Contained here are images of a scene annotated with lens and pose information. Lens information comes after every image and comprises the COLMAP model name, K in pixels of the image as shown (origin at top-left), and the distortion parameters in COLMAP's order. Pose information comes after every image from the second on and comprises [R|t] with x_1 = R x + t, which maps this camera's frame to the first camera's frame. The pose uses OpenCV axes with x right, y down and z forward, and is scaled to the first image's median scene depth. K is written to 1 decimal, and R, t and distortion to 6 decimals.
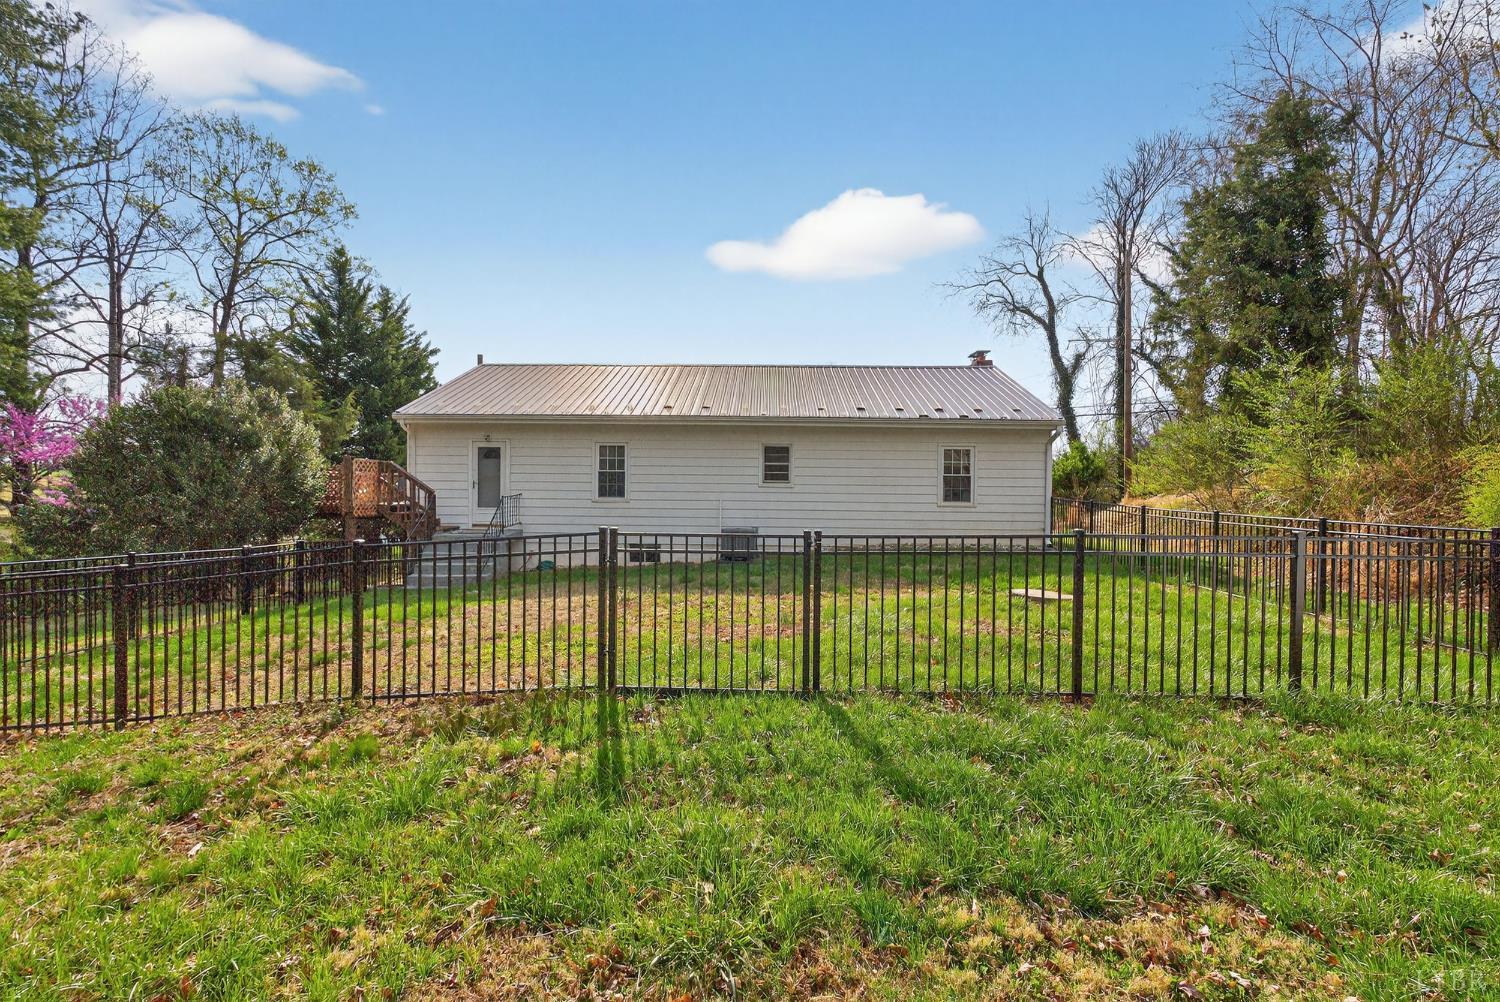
lens RADIAL K [[1034.6, 0, 750.0], [0, 1034.6, 501.0], [0, 0, 1]] dist [-0.004907, -0.001567]
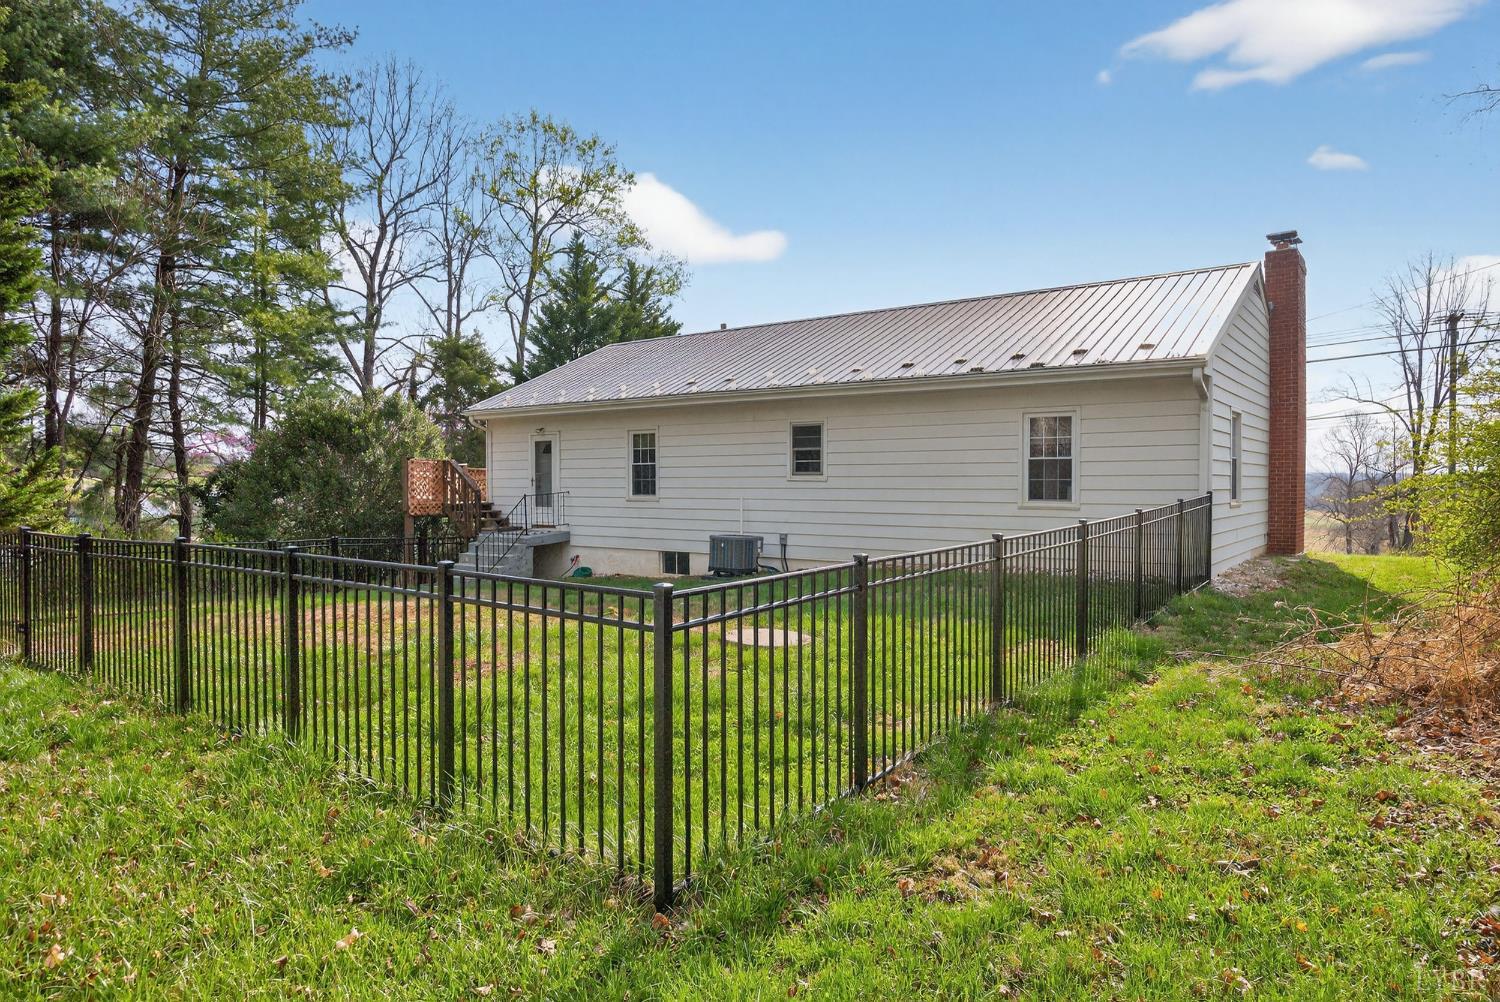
lens RADIAL K [[1034.6, 0, 750.0], [0, 1034.6, 501.0], [0, 0, 1]] dist [-0.004907, -0.001567]
pose [[0.783940, 0.000021, -0.620837, 0.453304], [-0.005048, 0.999967, -0.006341, 0.006001], [0.620817, 0.008106, 0.783914, 0.394691]]
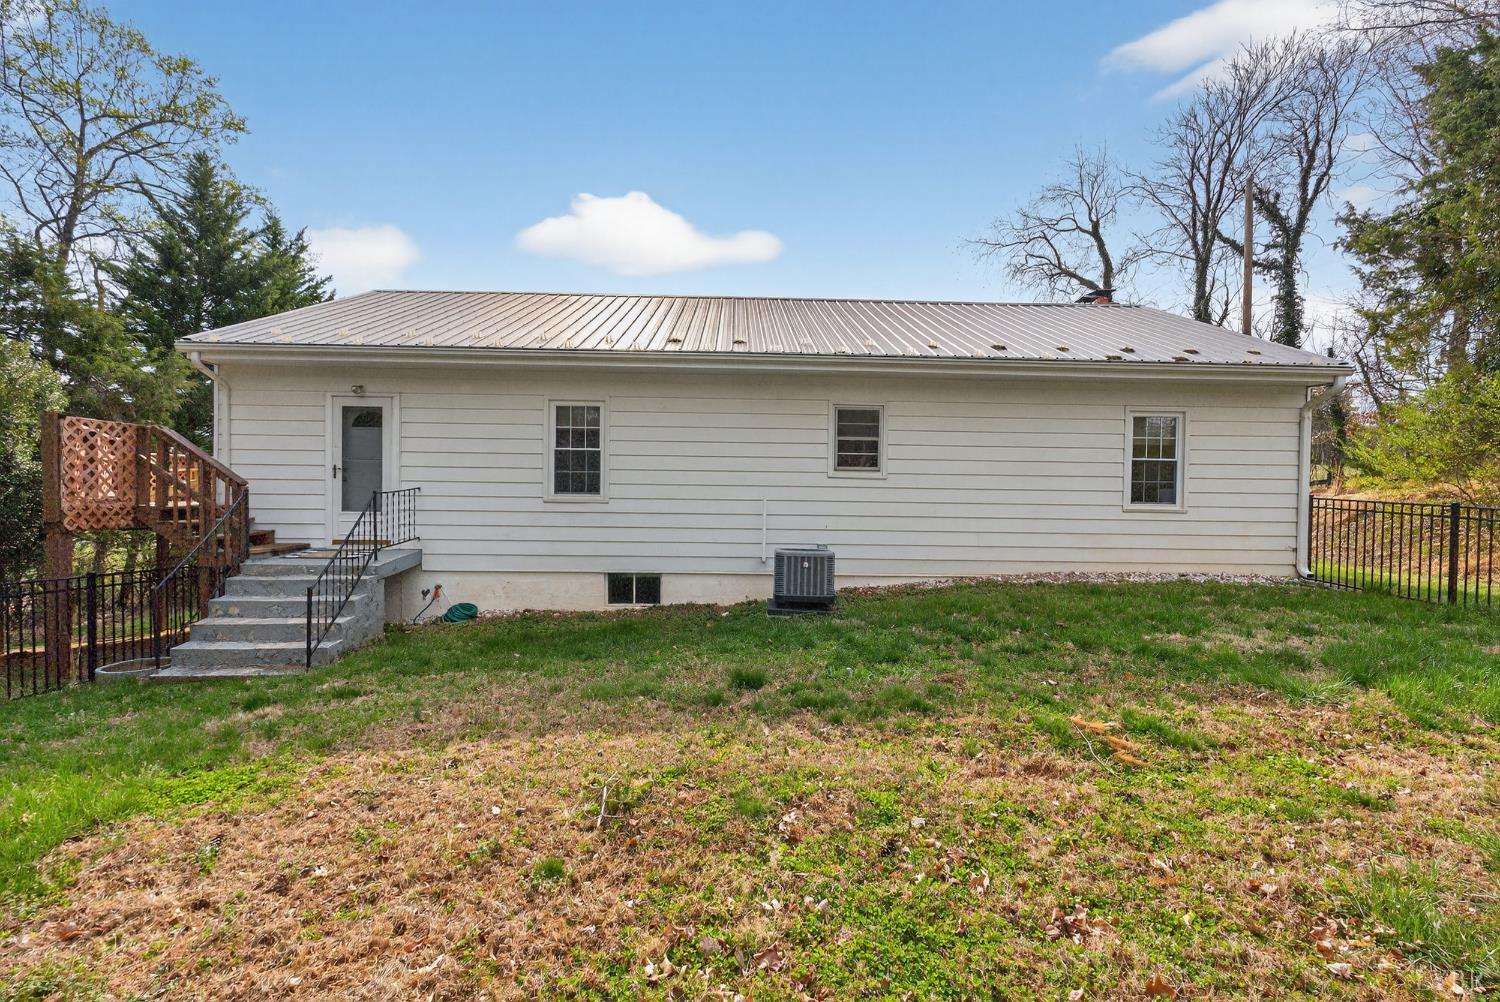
lens RADIAL K [[1036.1, 0, 769.6], [0, 1036.1, 505.1], [0, 0, 1]] dist [0.053387, -0.070218]
pose [[0.998725, 0.002817, 0.050396, -0.054809], [-0.003095, 0.999980, 0.005432, -0.001010], [-0.050380, -0.005581, 0.998715, 0.408296]]
